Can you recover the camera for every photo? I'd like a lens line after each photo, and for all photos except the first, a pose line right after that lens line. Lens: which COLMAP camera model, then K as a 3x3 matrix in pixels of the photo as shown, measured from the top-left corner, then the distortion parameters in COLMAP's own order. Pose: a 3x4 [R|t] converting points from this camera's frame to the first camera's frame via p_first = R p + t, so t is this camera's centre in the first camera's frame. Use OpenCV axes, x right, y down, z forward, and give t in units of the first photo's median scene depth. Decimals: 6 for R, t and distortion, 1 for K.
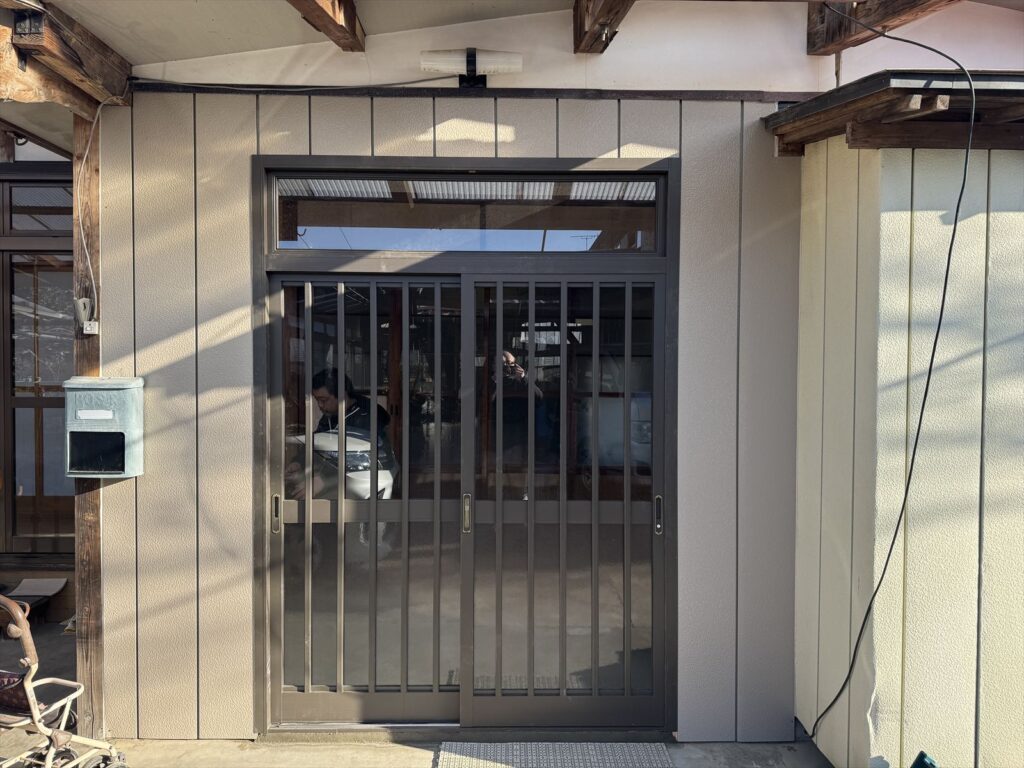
lens RADIAL K [[714.2, 0, 511.4], [0, 714.2, 382.8], [0, 0, 1]] dist [0.004865, 0.001904]
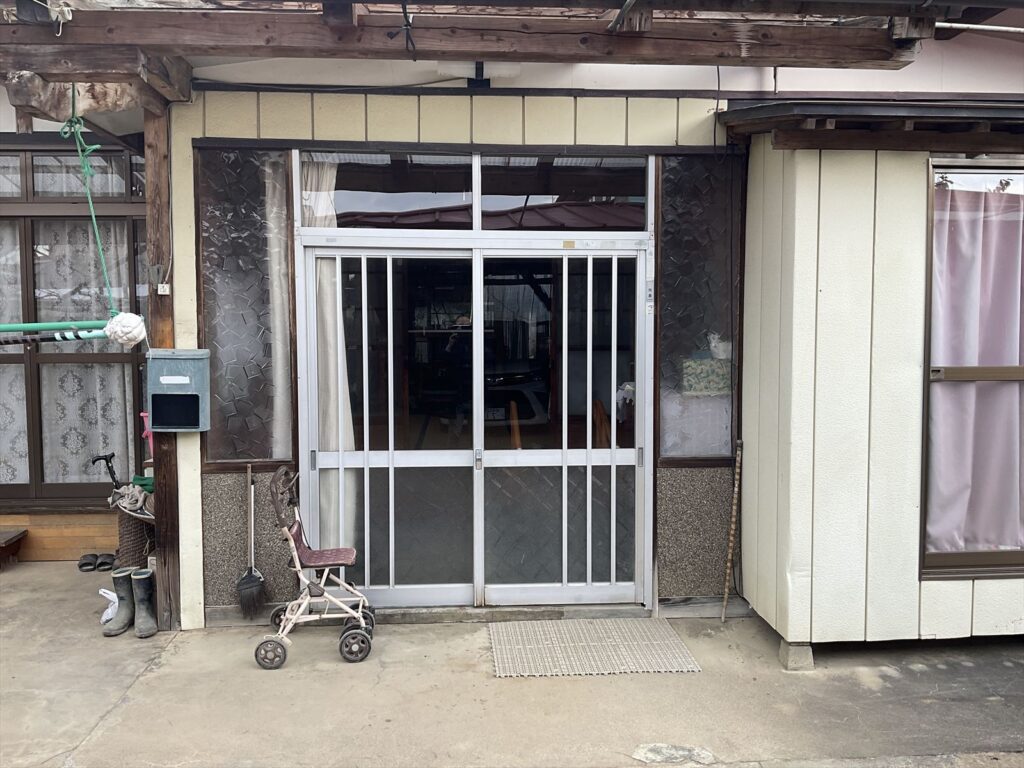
lens RADIAL K [[866.7, 0, 512.2], [0, 866.7, 384.1], [0, 0, 1]] dist [-0.010317, -0.004821]
pose [[0.998205, -0.014189, 0.058191, -0.091258], [0.011686, 0.999001, 0.043132, 0.026470], [-0.058744, -0.042374, 0.997373, -0.491222]]
